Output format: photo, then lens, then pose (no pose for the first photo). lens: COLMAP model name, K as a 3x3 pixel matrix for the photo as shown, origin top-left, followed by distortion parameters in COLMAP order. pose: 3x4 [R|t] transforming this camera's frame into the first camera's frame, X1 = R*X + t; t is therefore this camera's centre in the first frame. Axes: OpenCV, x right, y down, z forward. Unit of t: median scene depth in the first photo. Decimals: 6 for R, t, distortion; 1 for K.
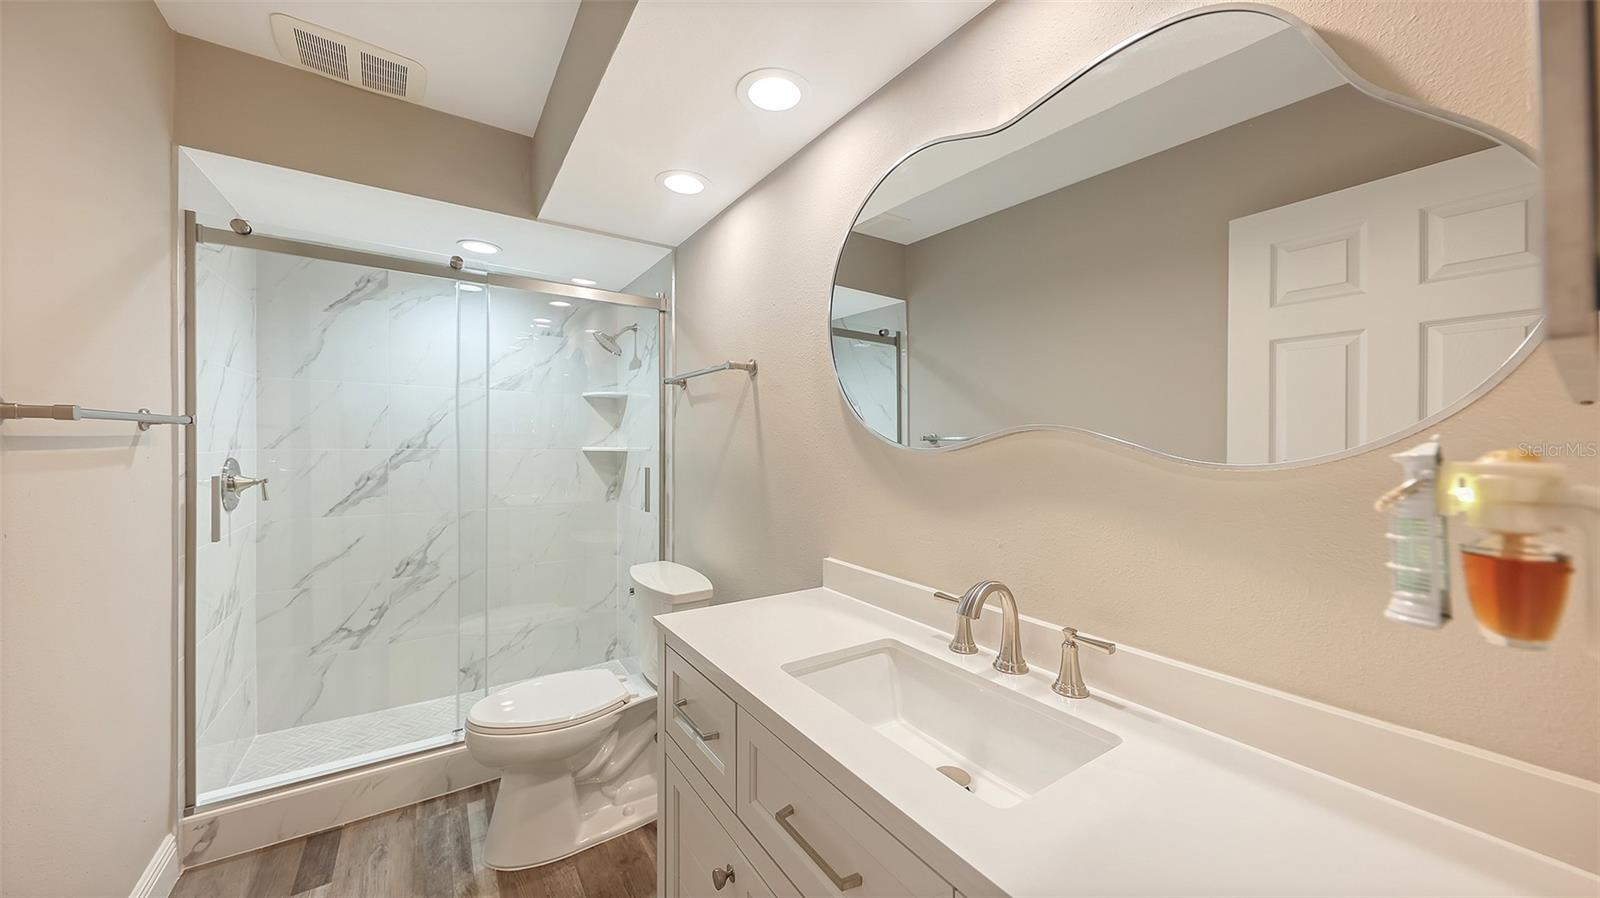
lens RADIAL K [[555.5, 0, 795.3], [0, 555.5, 448.2], [0, 0, 1]] dist [0.002420, -0.001602]
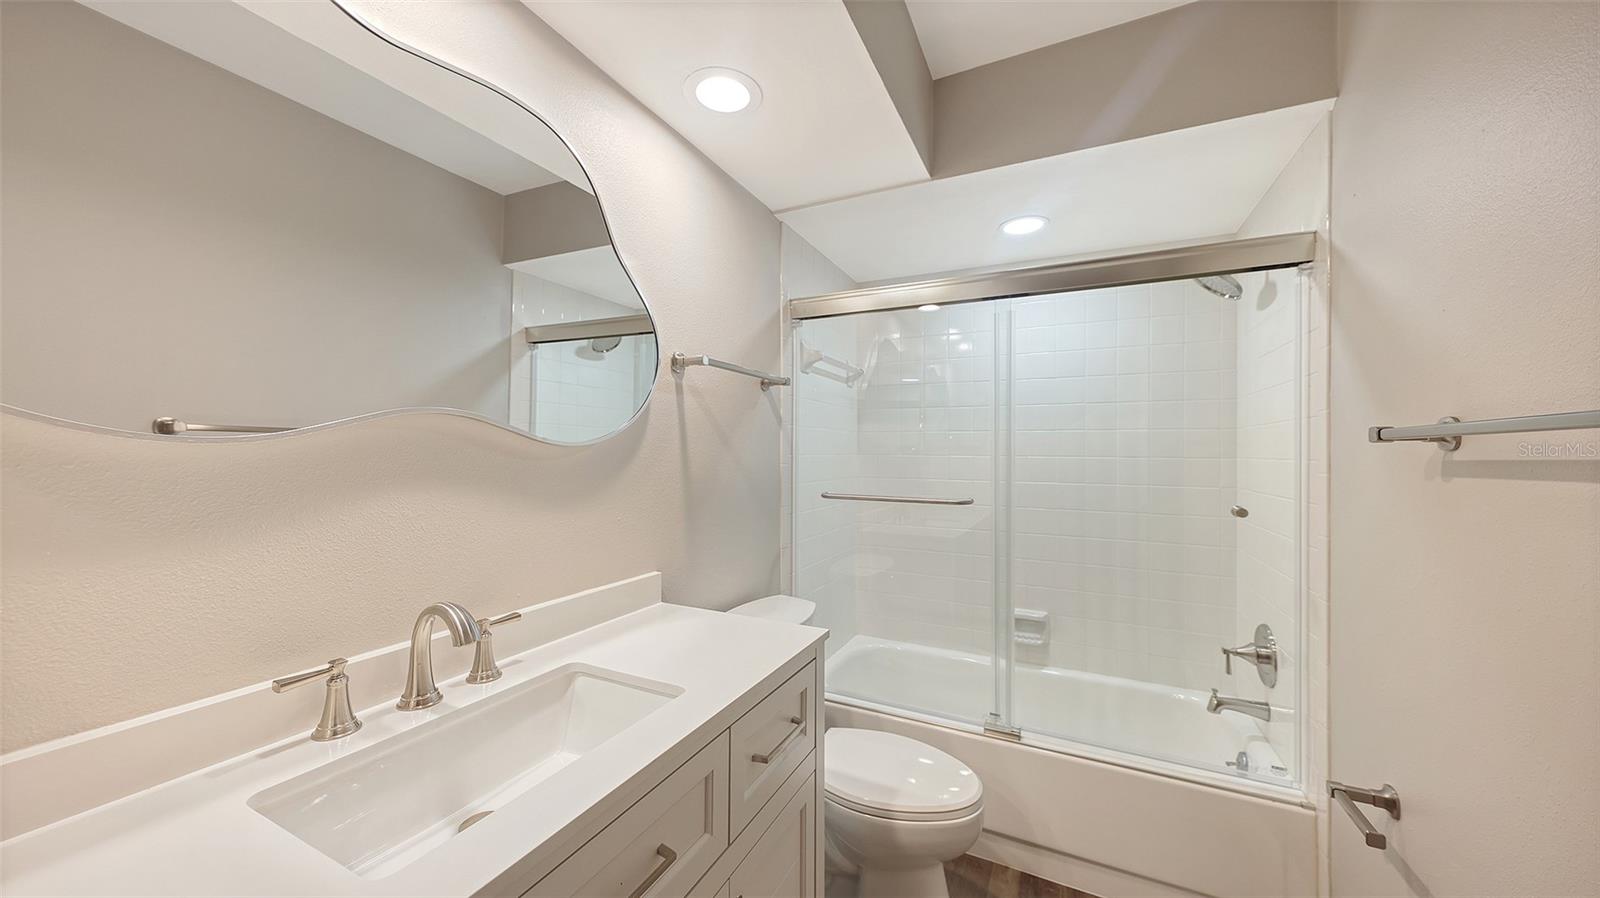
lens RADIAL K [[555.5, 0, 795.3], [0, 555.5, 448.2], [0, 0, 1]] dist [0.002420, -0.001602]
pose [[-0.499389, -0.008989, 0.866331, -0.729580], [-0.003525, 0.999959, 0.008344, -0.019921], [-0.866371, 0.001113, -0.499400, 0.996531]]
